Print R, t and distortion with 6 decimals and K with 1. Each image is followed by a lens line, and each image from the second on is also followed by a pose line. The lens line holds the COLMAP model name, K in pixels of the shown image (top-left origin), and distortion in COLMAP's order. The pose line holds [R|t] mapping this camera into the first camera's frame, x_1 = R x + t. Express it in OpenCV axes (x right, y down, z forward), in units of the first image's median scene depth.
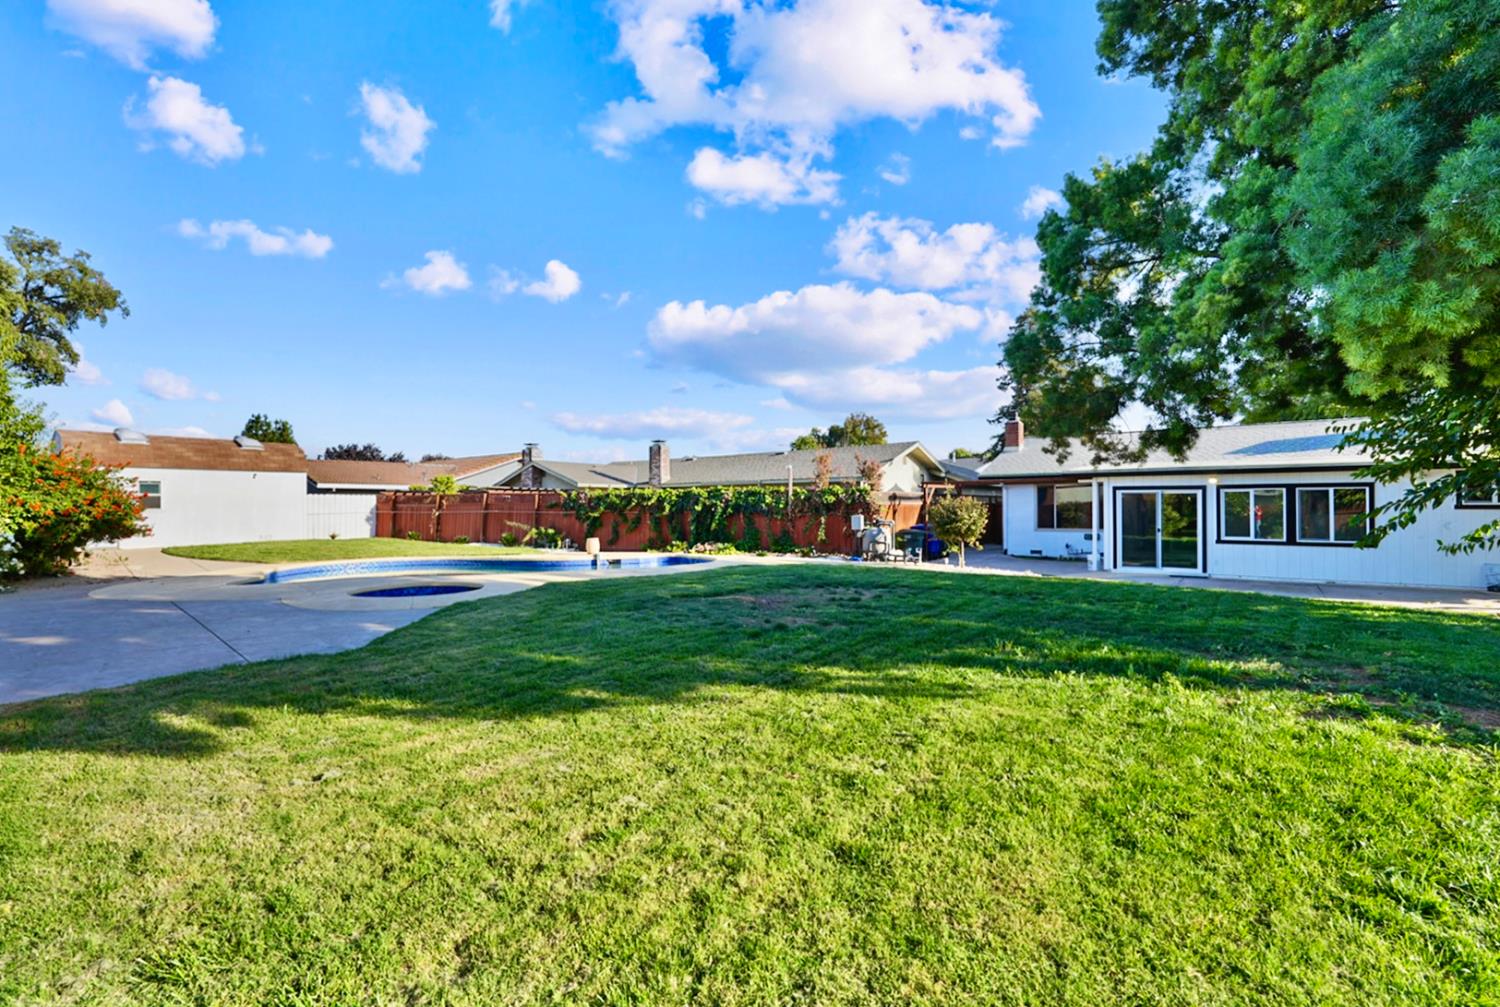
lens RADIAL K [[689.8, 0, 747.9], [0, 689.8, 504.0], [0, 0, 1]] dist [-0.002372, 0.001267]
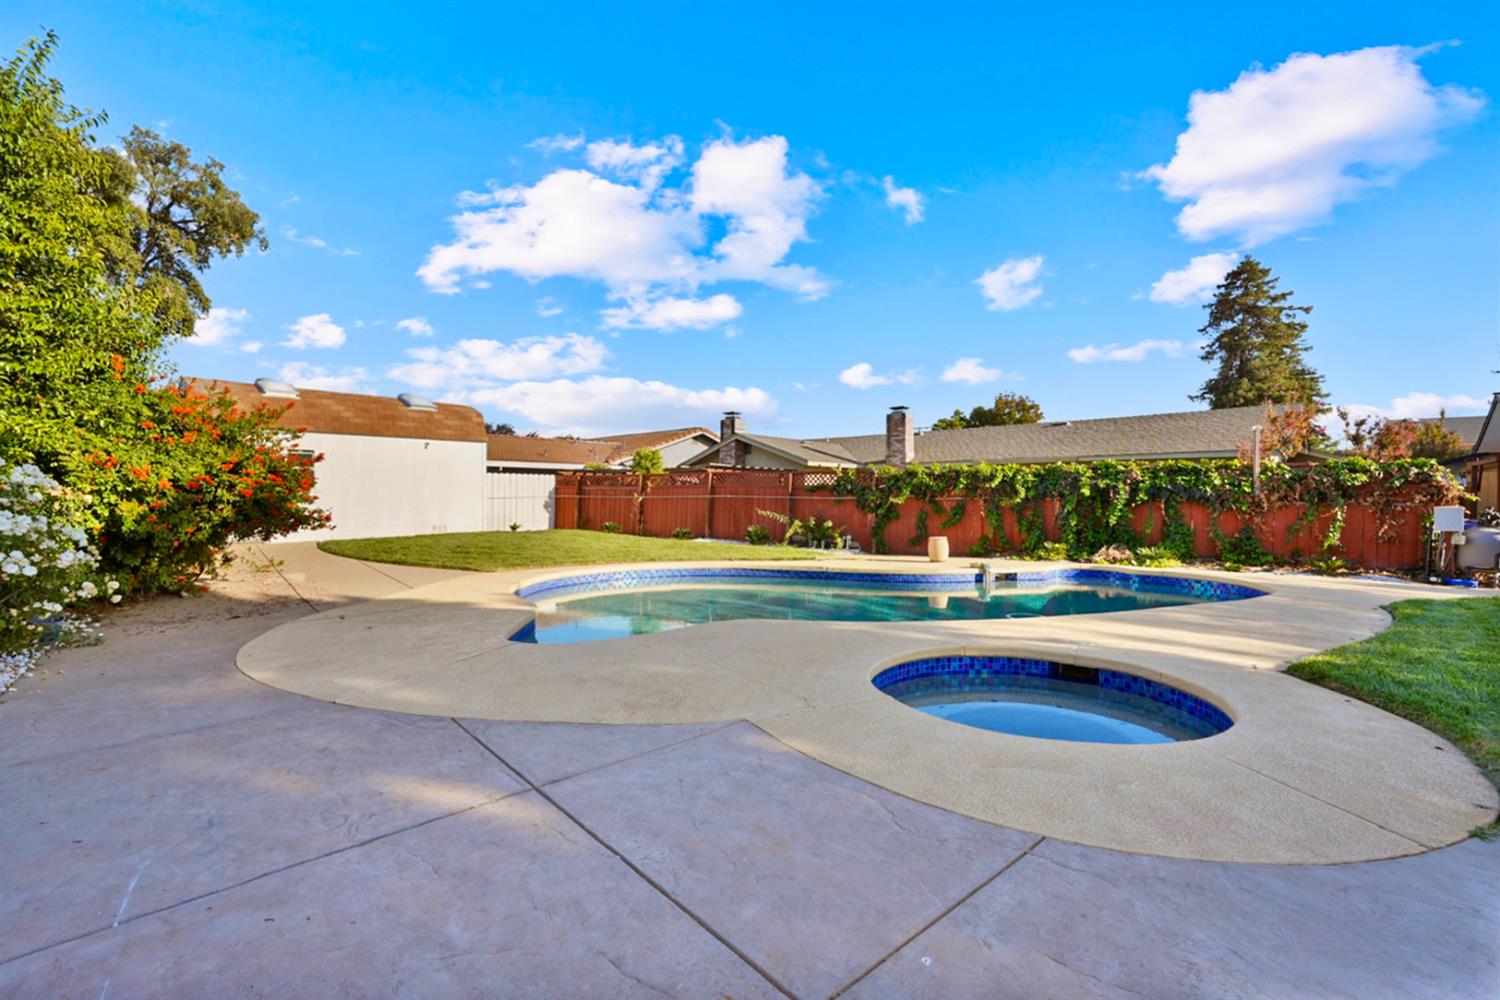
lens RADIAL K [[689.8, 0, 752.3], [0, 689.8, 500.6], [0, 0, 1]] dist [-0.002372, 0.001267]
pose [[0.994770, 0.008620, -0.101773, -0.285500], [-0.007729, 0.999928, 0.009145, 0.009197], [0.101845, -0.008311, 0.994766, 0.290165]]
